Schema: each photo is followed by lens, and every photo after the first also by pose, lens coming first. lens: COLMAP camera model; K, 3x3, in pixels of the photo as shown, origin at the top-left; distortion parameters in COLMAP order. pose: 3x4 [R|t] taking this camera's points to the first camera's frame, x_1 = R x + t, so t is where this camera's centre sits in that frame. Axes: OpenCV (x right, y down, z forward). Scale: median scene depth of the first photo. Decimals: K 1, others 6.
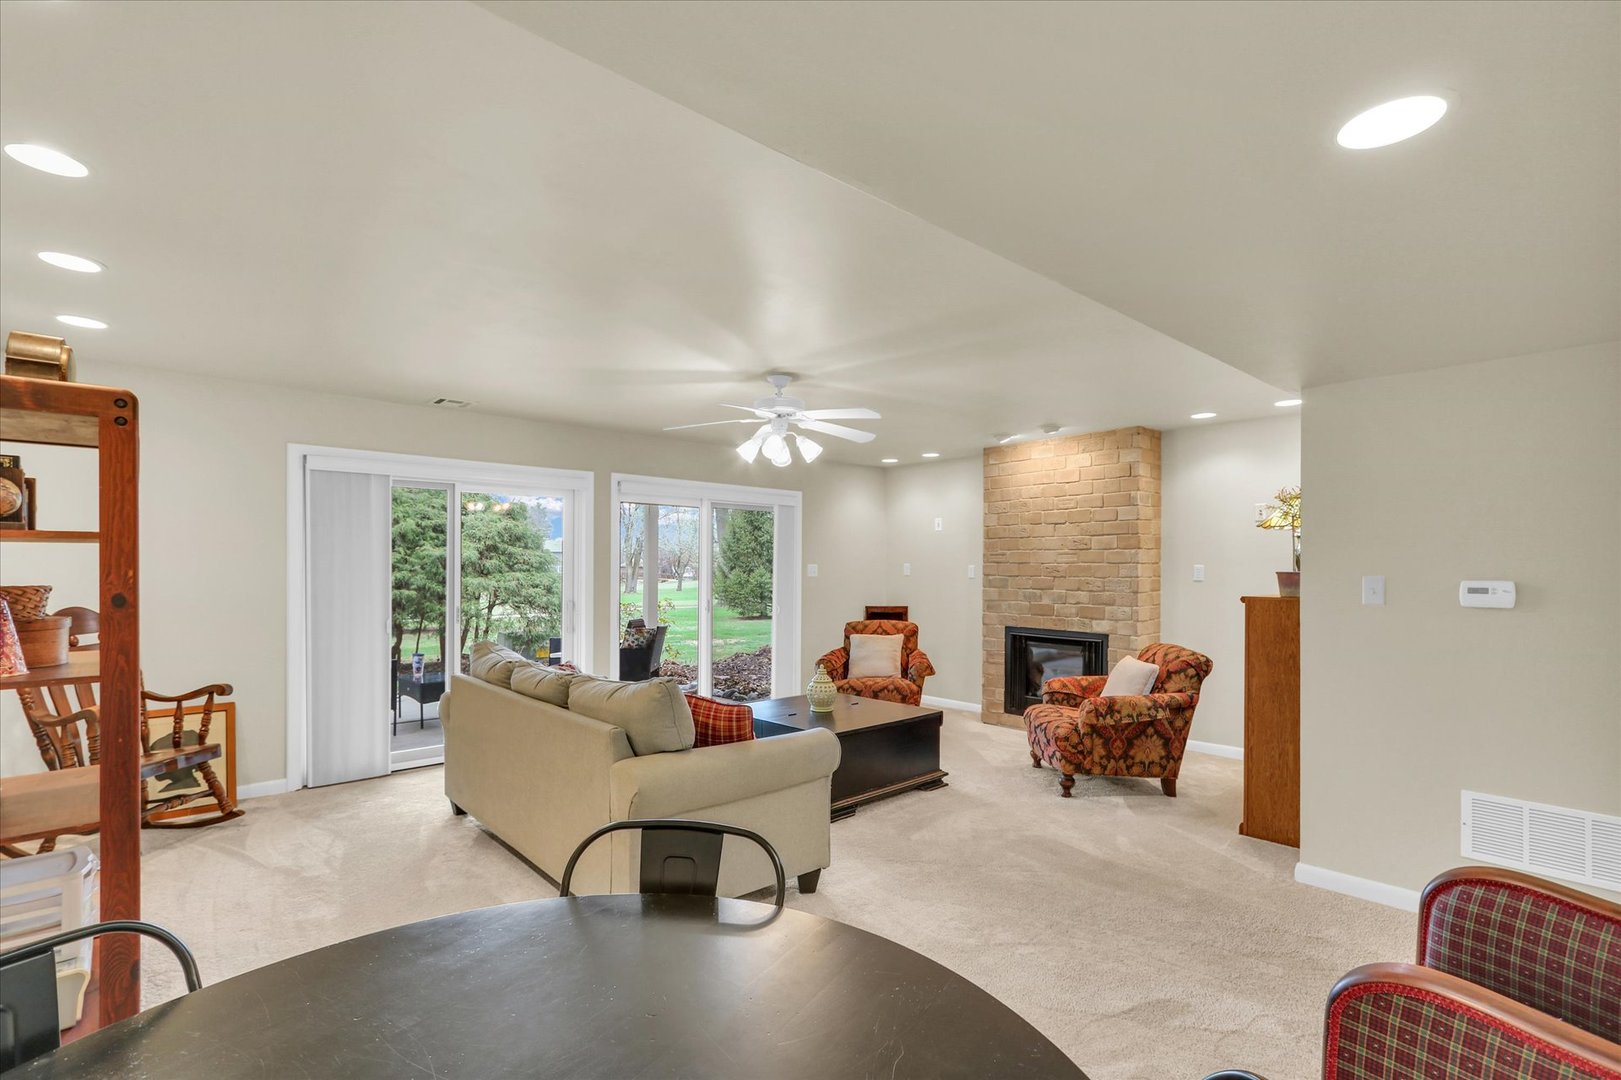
lens RADIAL K [[778.6, 0, 819.6], [0, 778.6, 563.4], [0, 0, 1]] dist [0.009760, 0.000748]
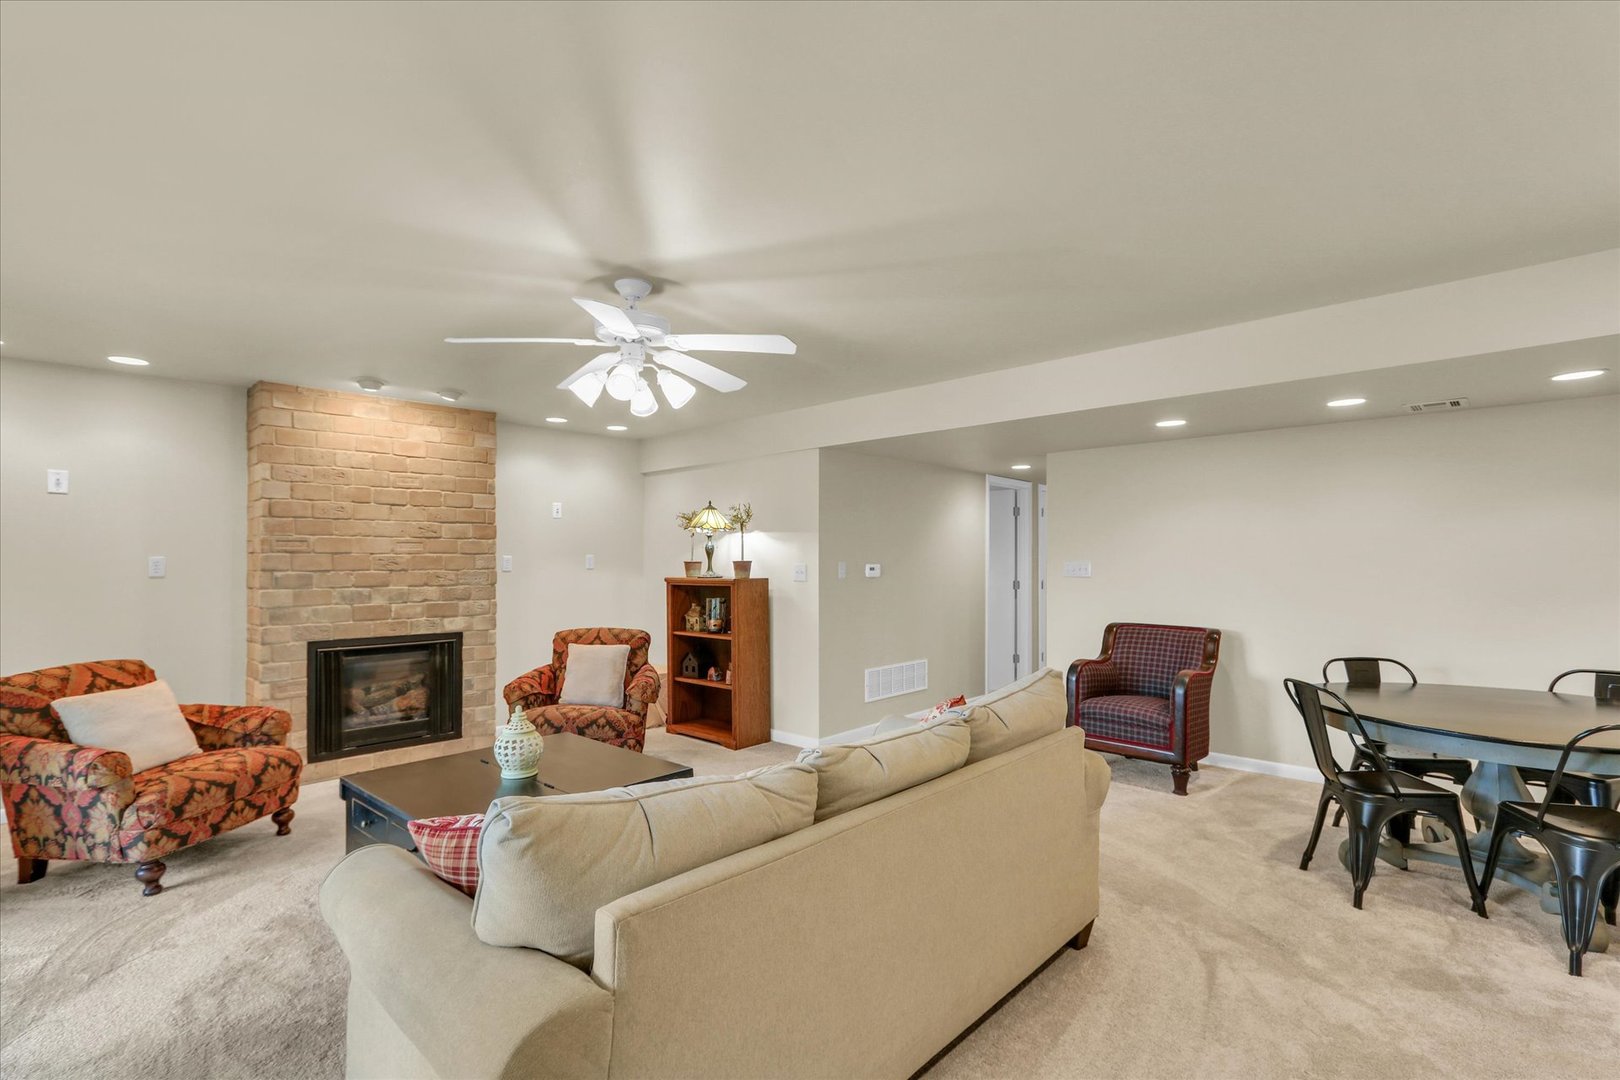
lens RADIAL K [[778.1, 0, 819.1], [0, 778.1, 563.4], [0, 0, 1]] dist [0.009760, 0.000748]
pose [[-0.106732, -0.006037, 0.994269, -0.555042], [-0.001368, 0.999982, 0.005925, 0.004579], [-0.994287, -0.000728, -0.106739, 0.653827]]
